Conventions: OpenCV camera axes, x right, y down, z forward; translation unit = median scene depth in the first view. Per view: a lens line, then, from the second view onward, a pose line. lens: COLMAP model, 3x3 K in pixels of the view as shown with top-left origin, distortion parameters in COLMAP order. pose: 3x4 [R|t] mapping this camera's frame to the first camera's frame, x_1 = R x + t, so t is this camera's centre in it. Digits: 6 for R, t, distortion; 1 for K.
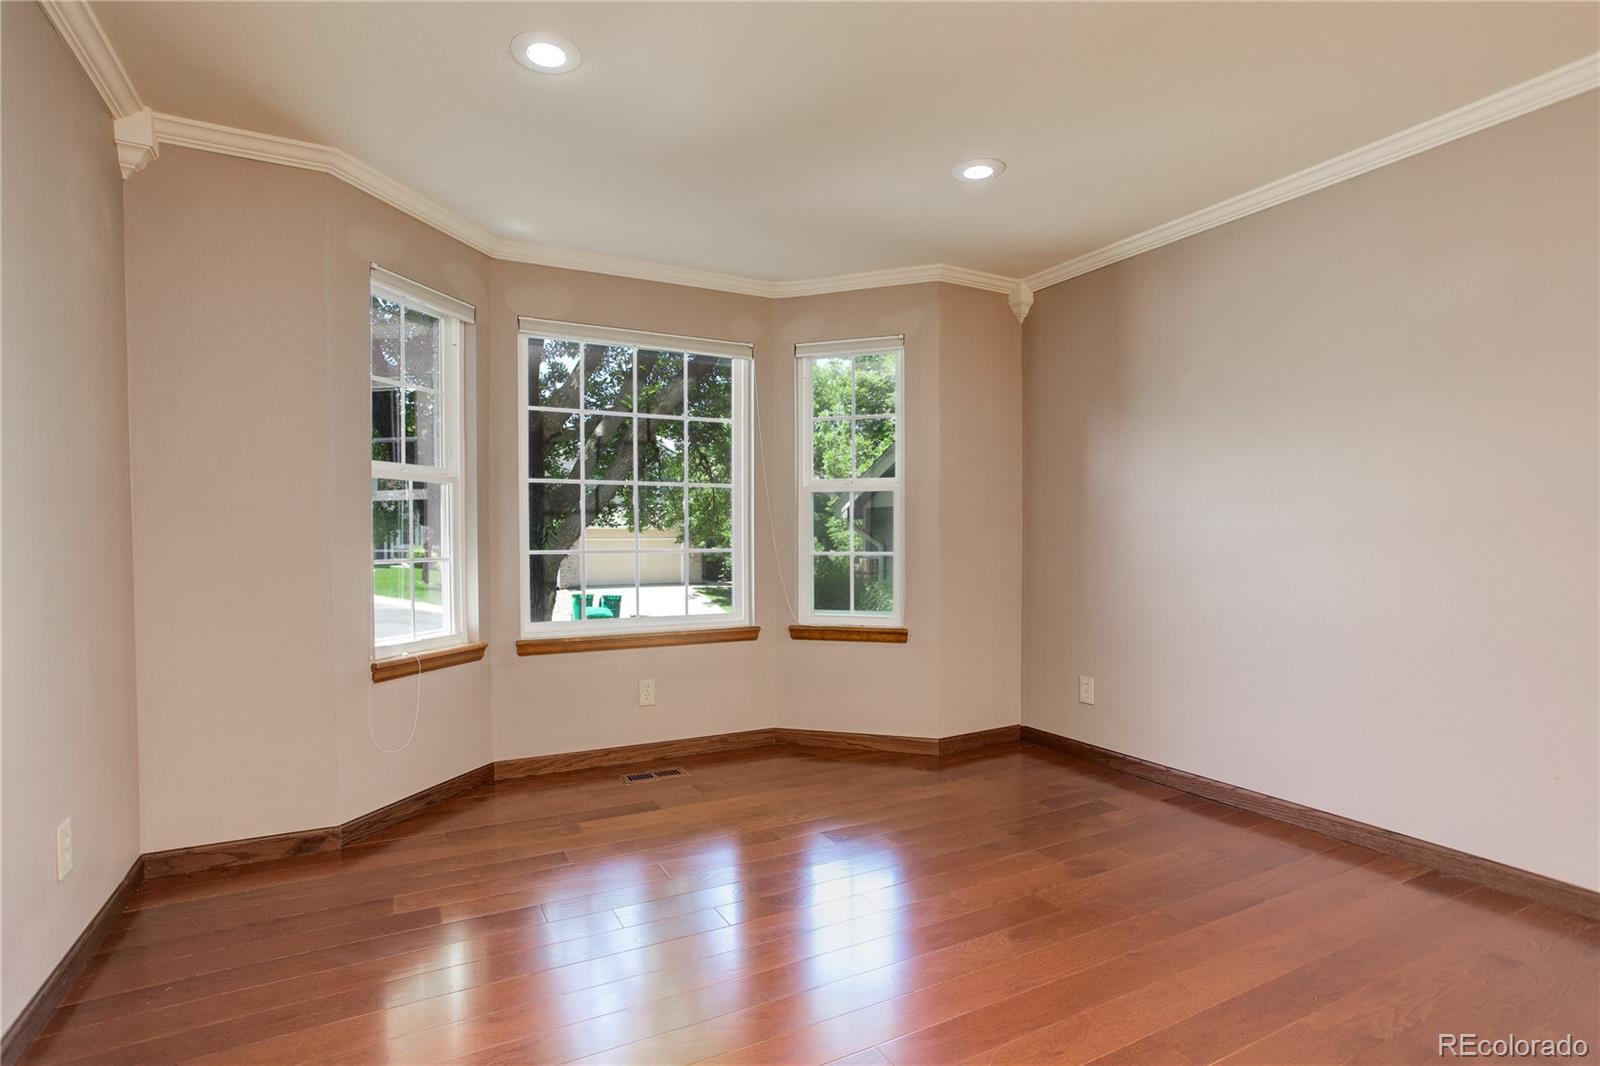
lens RADIAL K [[826.4, 0, 803.5], [0, 826.4, 559.7], [0, 0, 1]] dist [-0.000699, 0.000595]
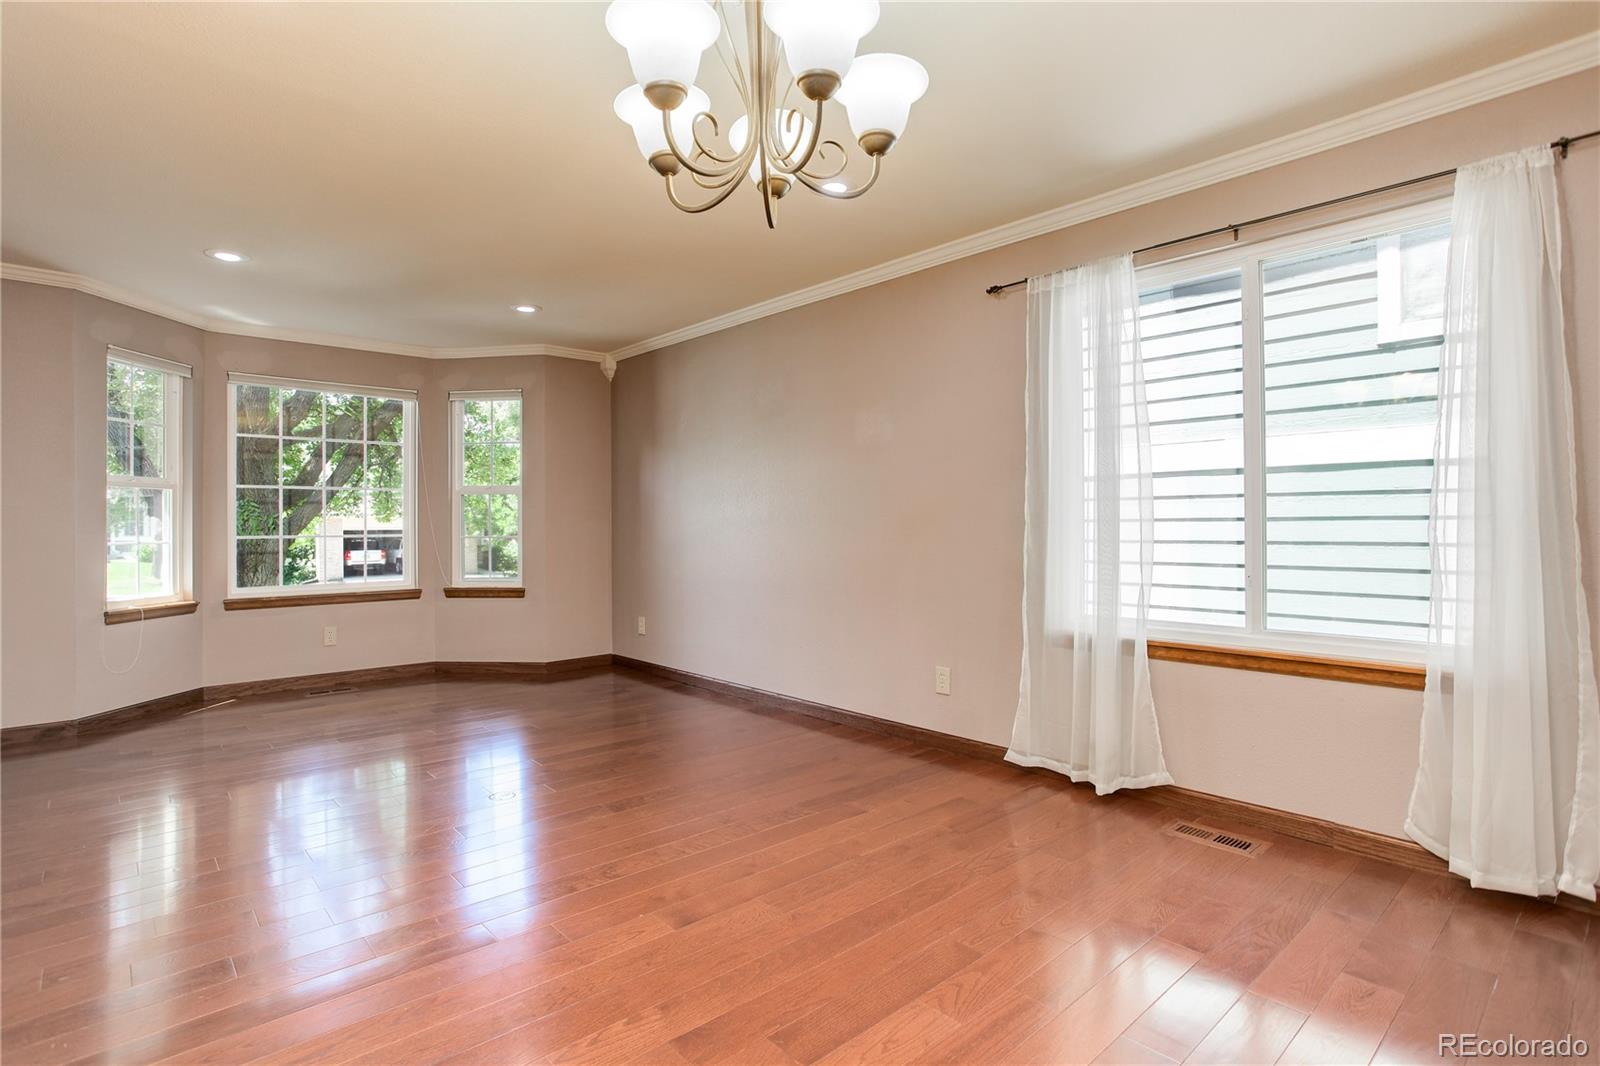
lens RADIAL K [[826.4, 0, 778.5], [0, 826.4, 524.5], [0, 0, 1]] dist [-0.003939, 0.020558]
pose [[0.979278, -0.001562, 0.202516, 0.281380], [0.007287, 0.999594, -0.027527, 0.014864], [-0.202391, 0.028433, 0.978892, -0.554631]]
